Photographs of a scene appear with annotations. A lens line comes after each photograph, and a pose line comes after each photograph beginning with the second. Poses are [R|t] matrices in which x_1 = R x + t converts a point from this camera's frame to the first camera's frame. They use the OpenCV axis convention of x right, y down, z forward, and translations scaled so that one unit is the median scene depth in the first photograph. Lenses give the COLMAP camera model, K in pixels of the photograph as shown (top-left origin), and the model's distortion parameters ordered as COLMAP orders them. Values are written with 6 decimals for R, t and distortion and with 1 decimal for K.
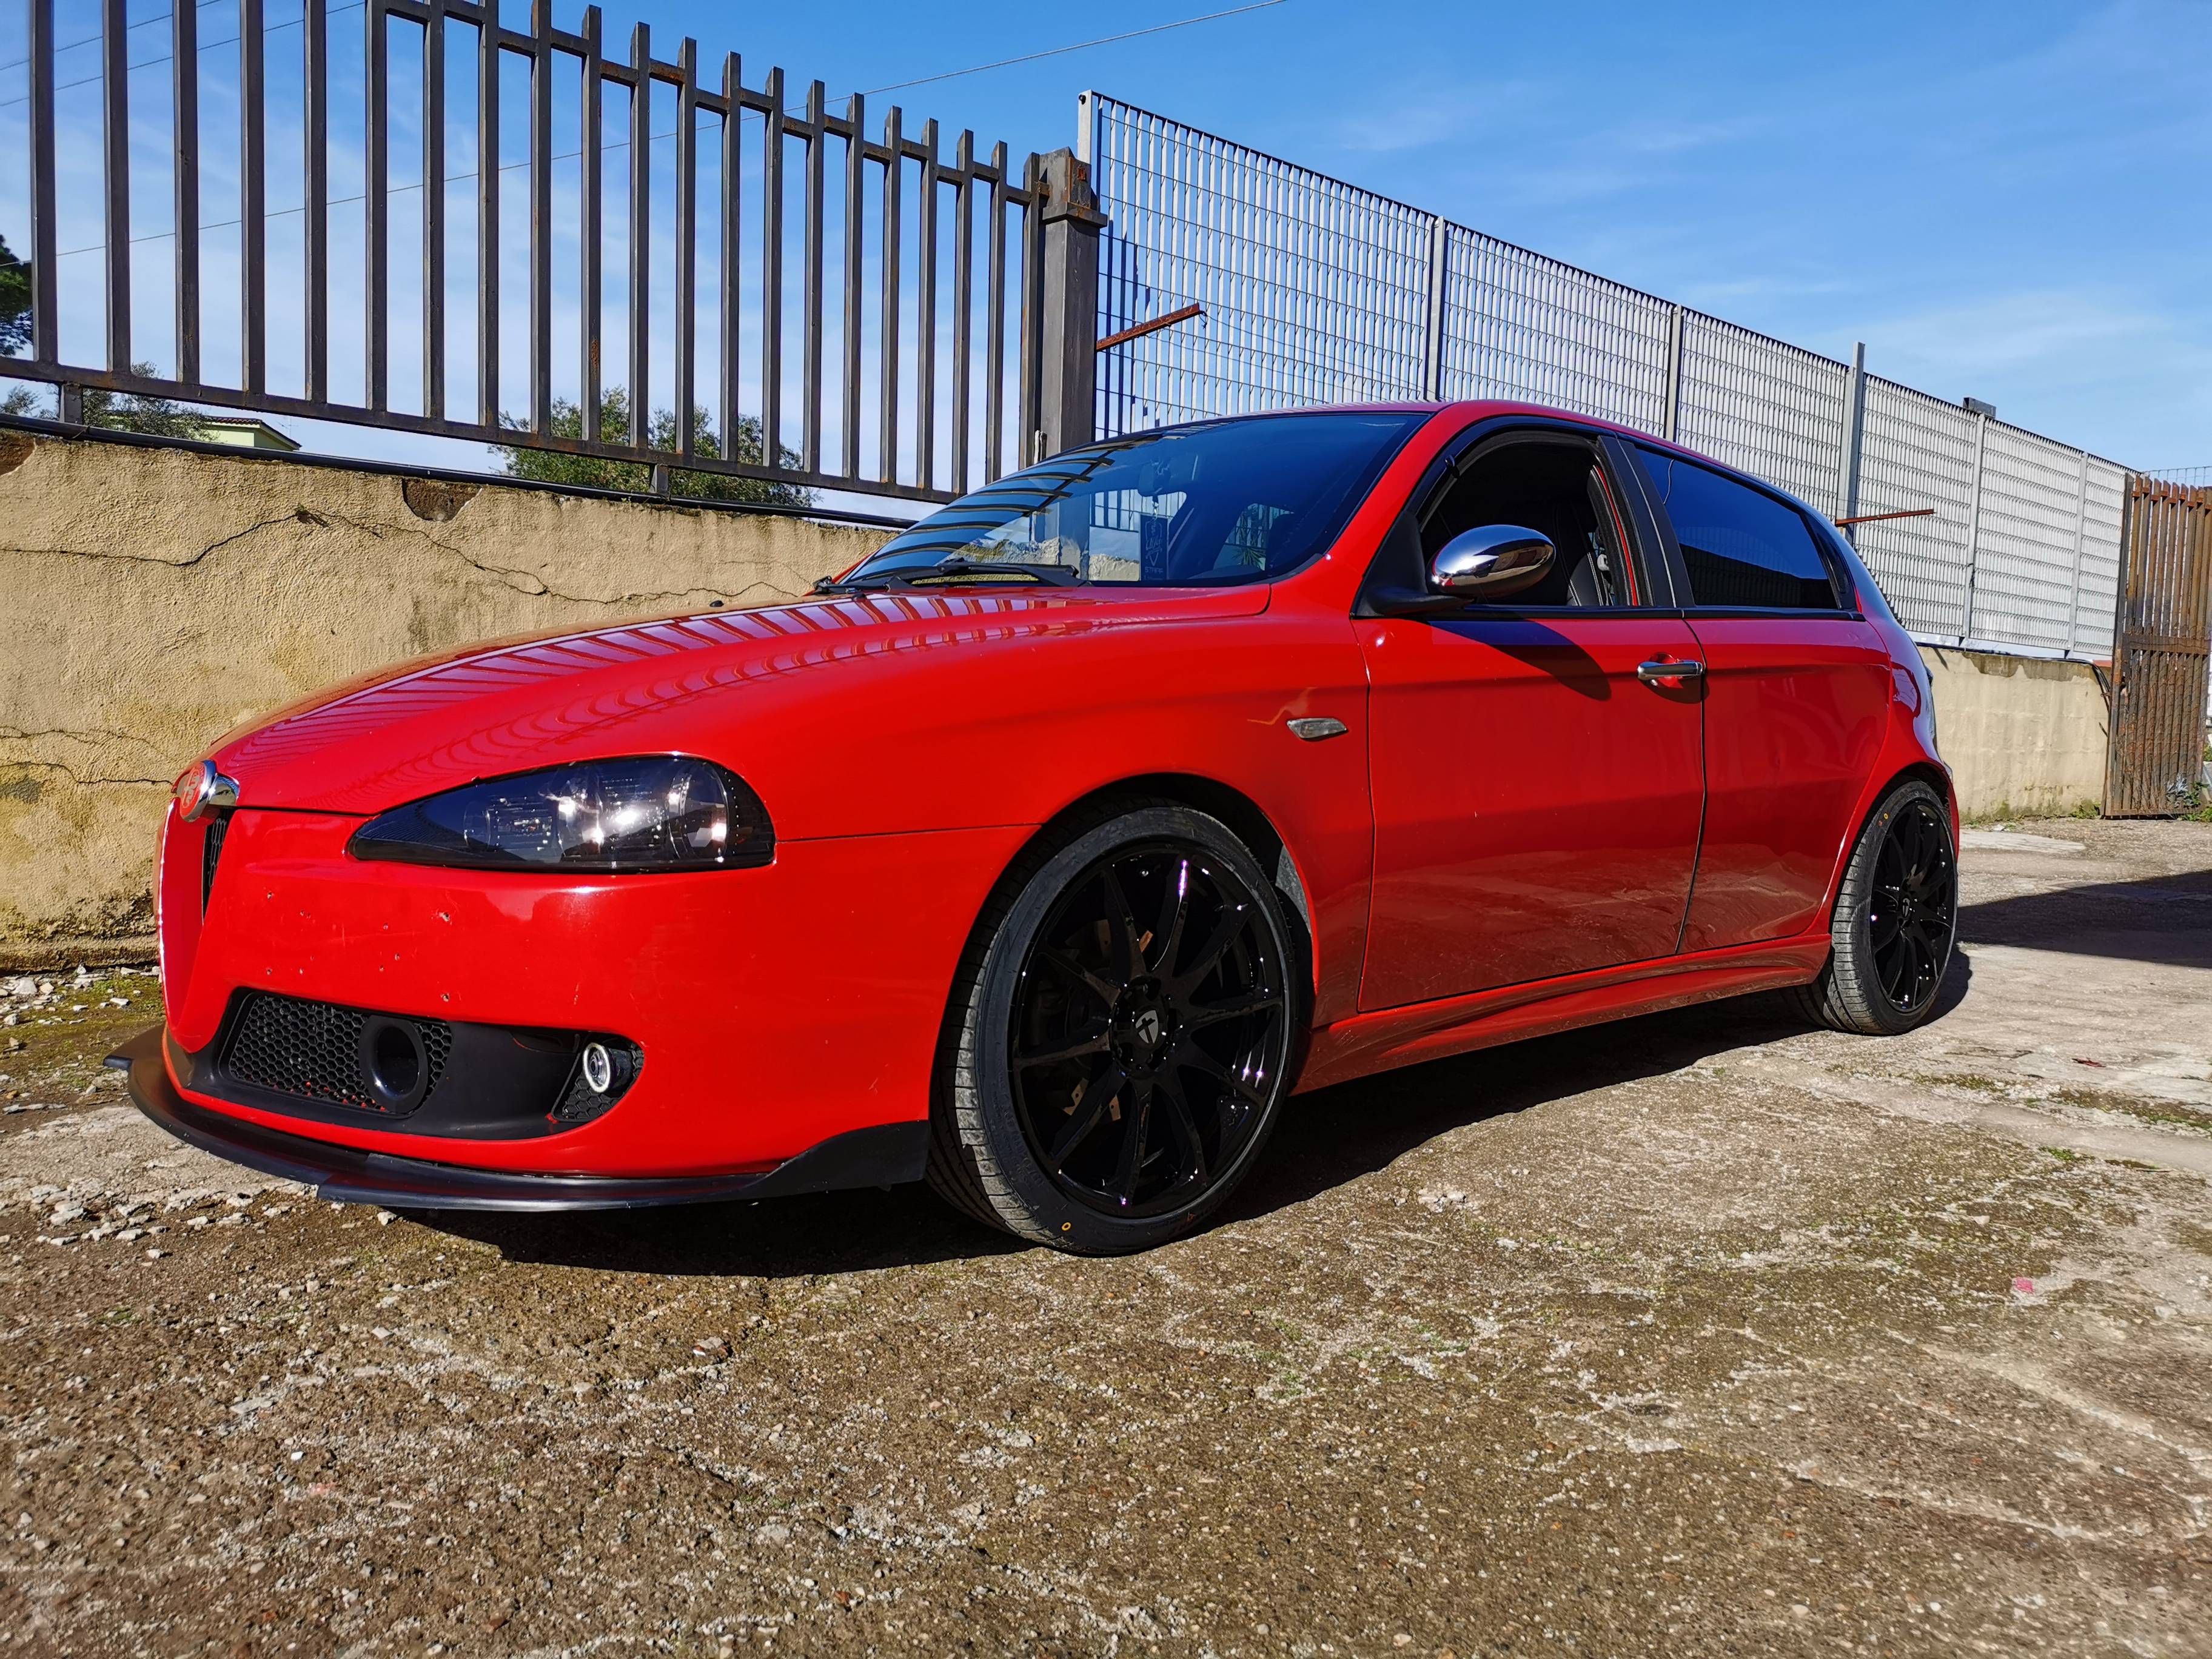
lens RADIAL K [[1690.5, 0, 1111.8], [0, 1690.5, 821.2], [0, 0, 1]] dist [0.058290, -0.052655]
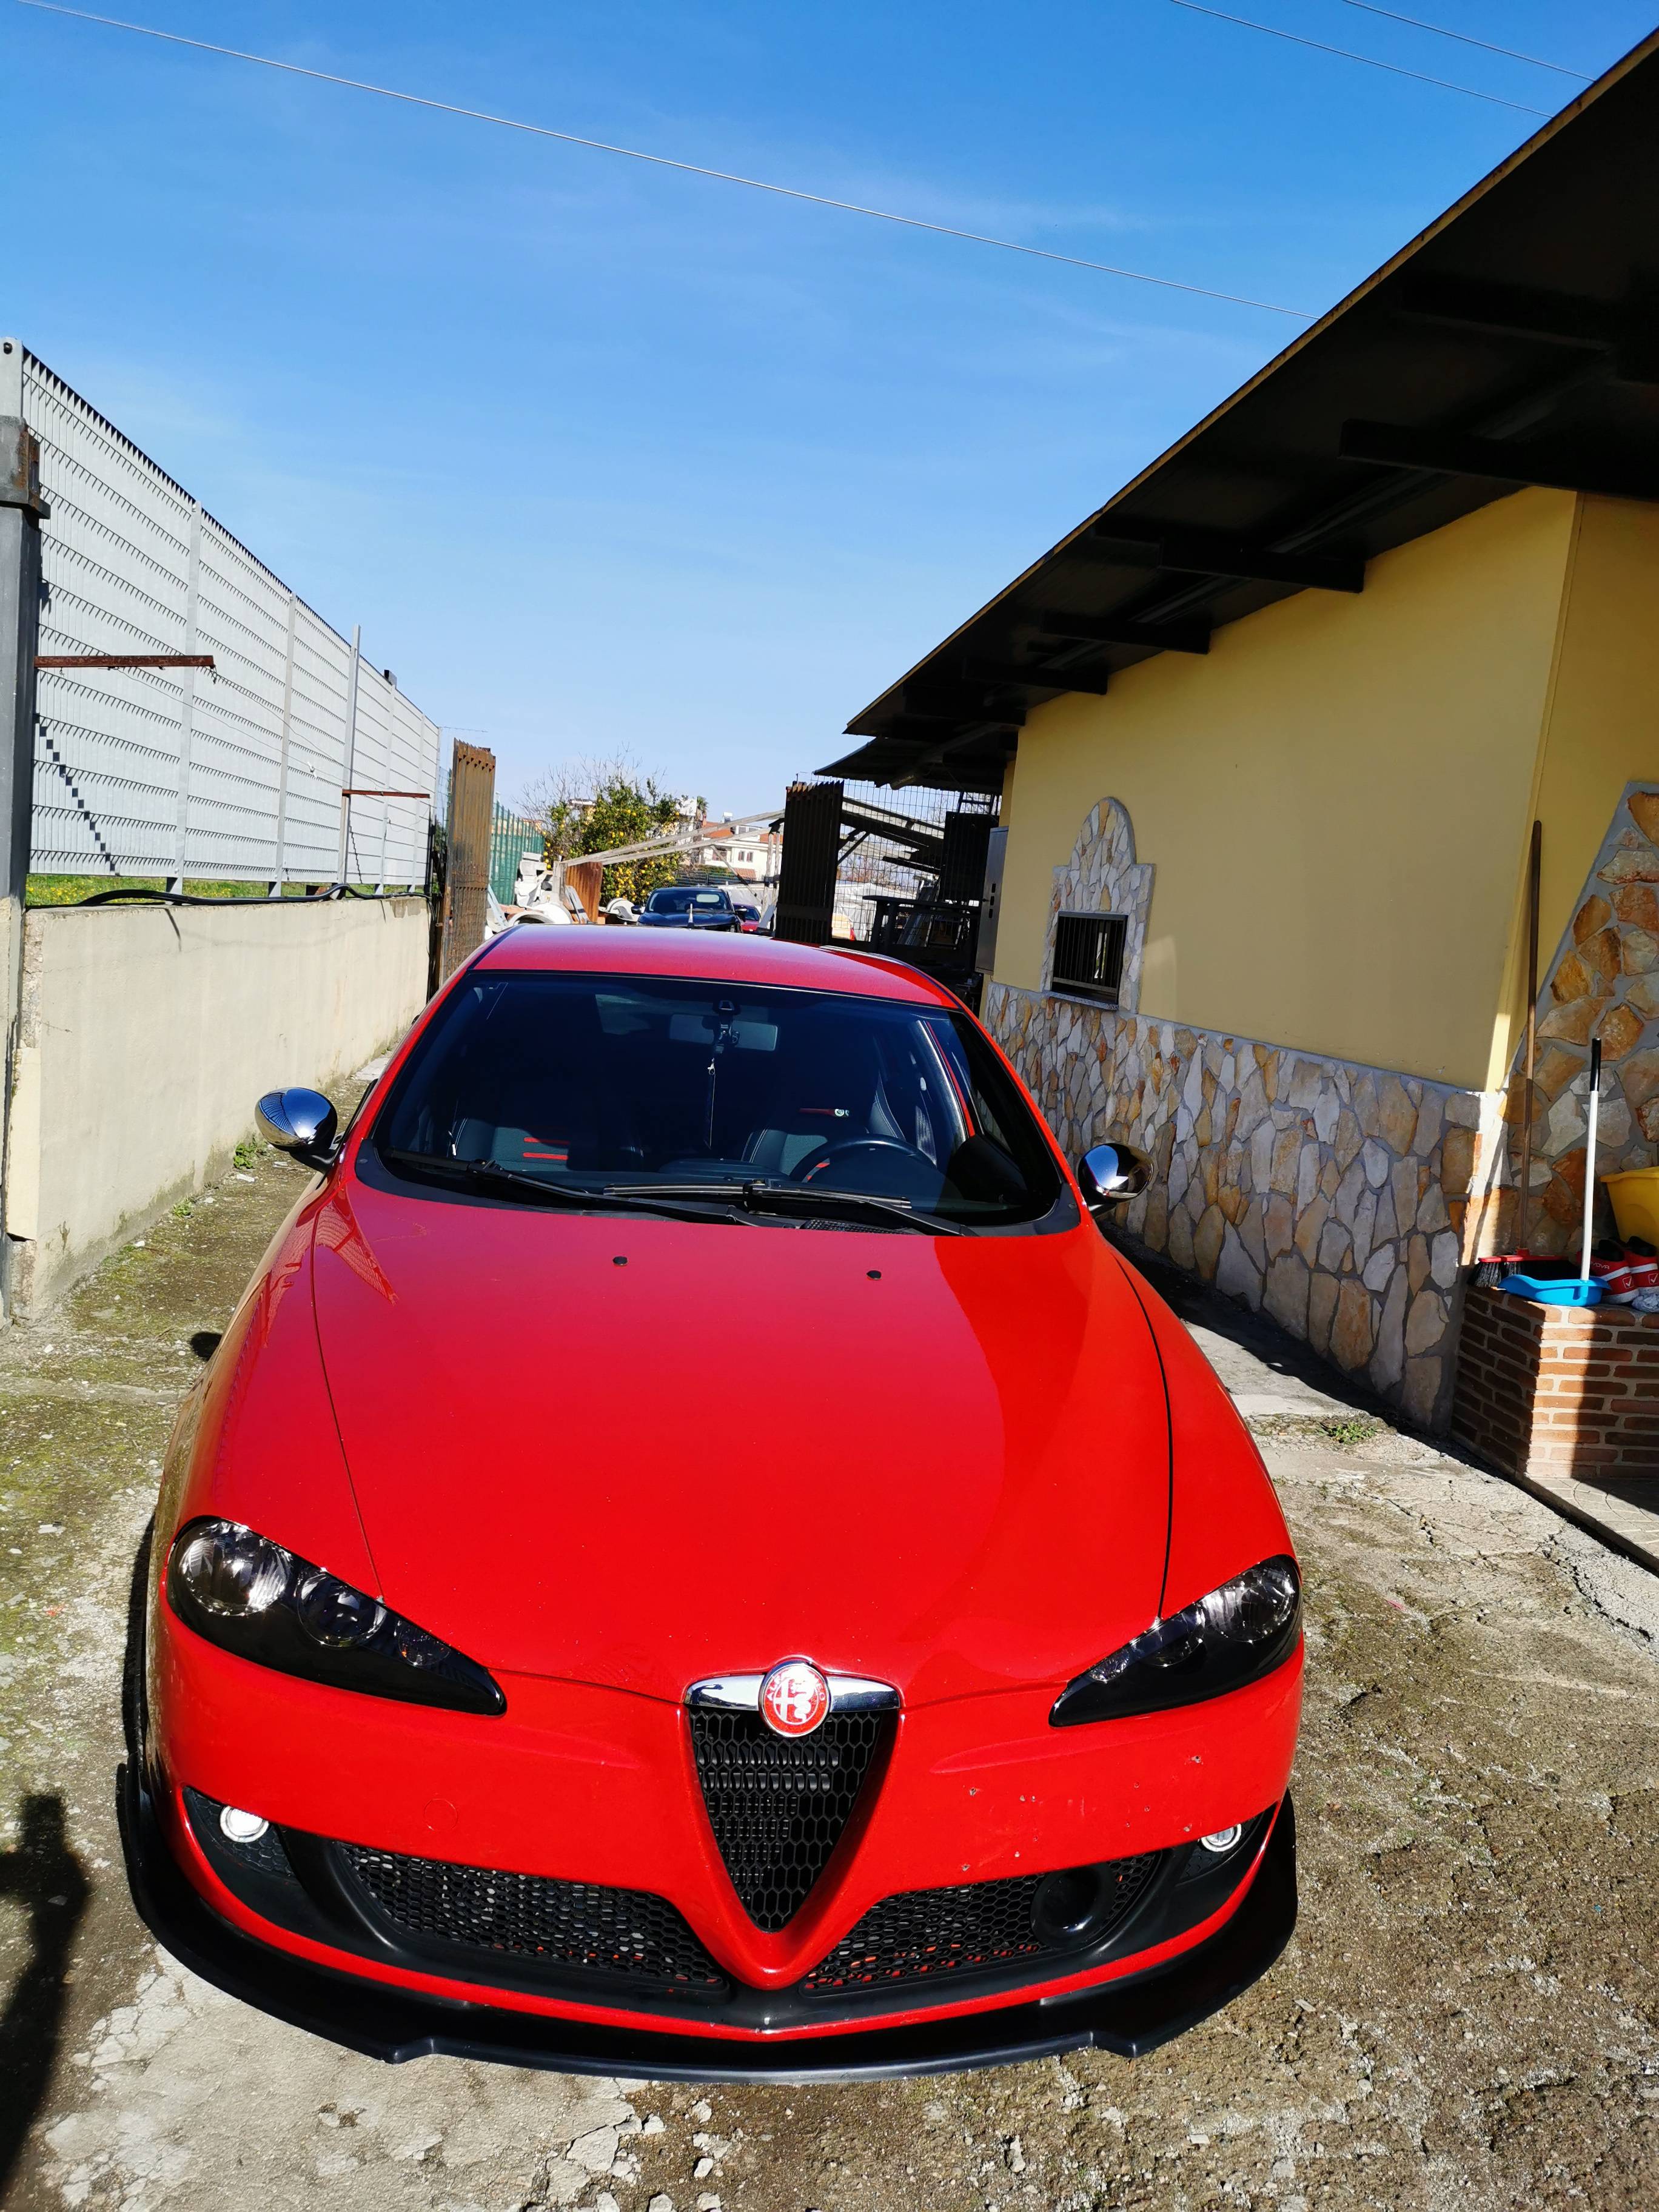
lens RADIAL K [[1691.0, 0, 829.5], [0, 1691.0, 1106.0], [0, 0, 1]] dist [0.059855, -0.061979]
pose [[0.592370, -0.067454, 0.802837, -1.251939], [-0.018658, 0.995073, 0.097373, -0.420995], [-0.805450, -0.072661, 0.588193, 0.510420]]
